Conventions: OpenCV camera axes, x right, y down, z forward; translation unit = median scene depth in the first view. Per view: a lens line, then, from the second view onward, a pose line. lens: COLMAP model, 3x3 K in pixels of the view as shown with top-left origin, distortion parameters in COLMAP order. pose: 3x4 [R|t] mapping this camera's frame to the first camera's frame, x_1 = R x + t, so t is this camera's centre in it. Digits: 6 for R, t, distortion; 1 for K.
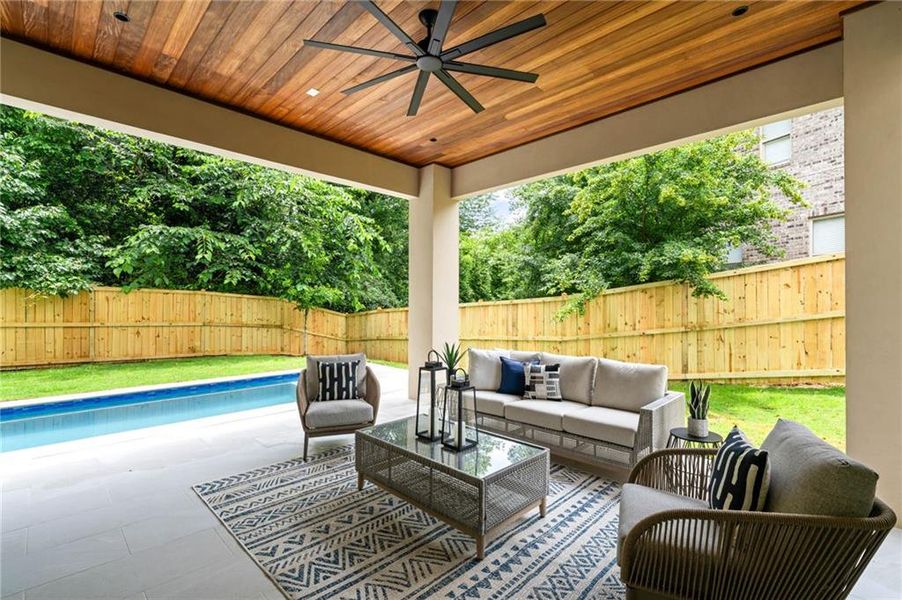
lens RADIAL K [[405.3, 0, 450.0], [0, 405.3, 301.7], [0, 0, 1]] dist [-0.004232, -0.000193]
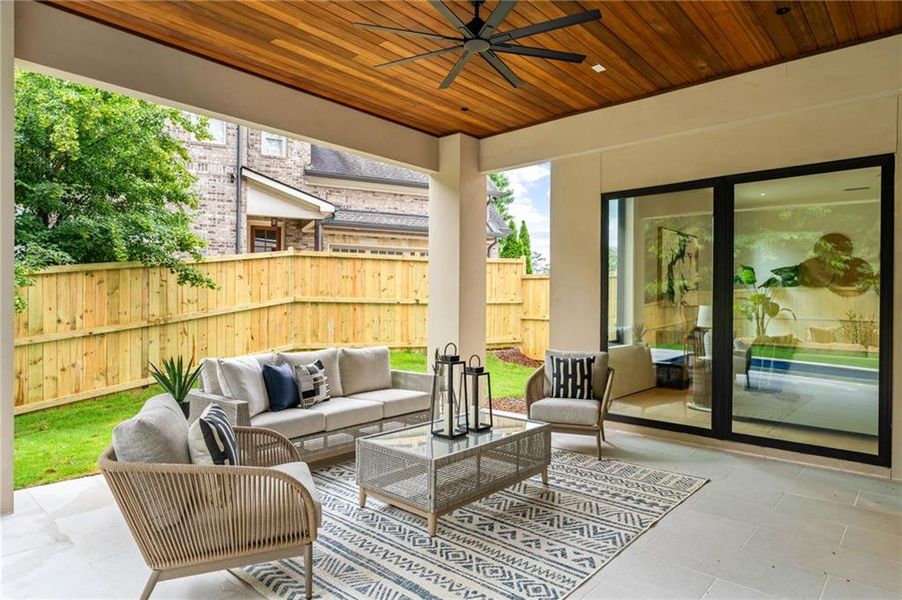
lens RADIAL K [[541.5, 0, 450.4], [0, 541.5, 301.1], [0, 0, 1]] dist [-0.001924, -0.000502]
pose [[-0.054403, -0.004046, 0.998511, -0.977450], [-0.017371, 0.999844, 0.003105, 0.015254], [-0.998368, -0.017176, -0.054465, 0.816130]]
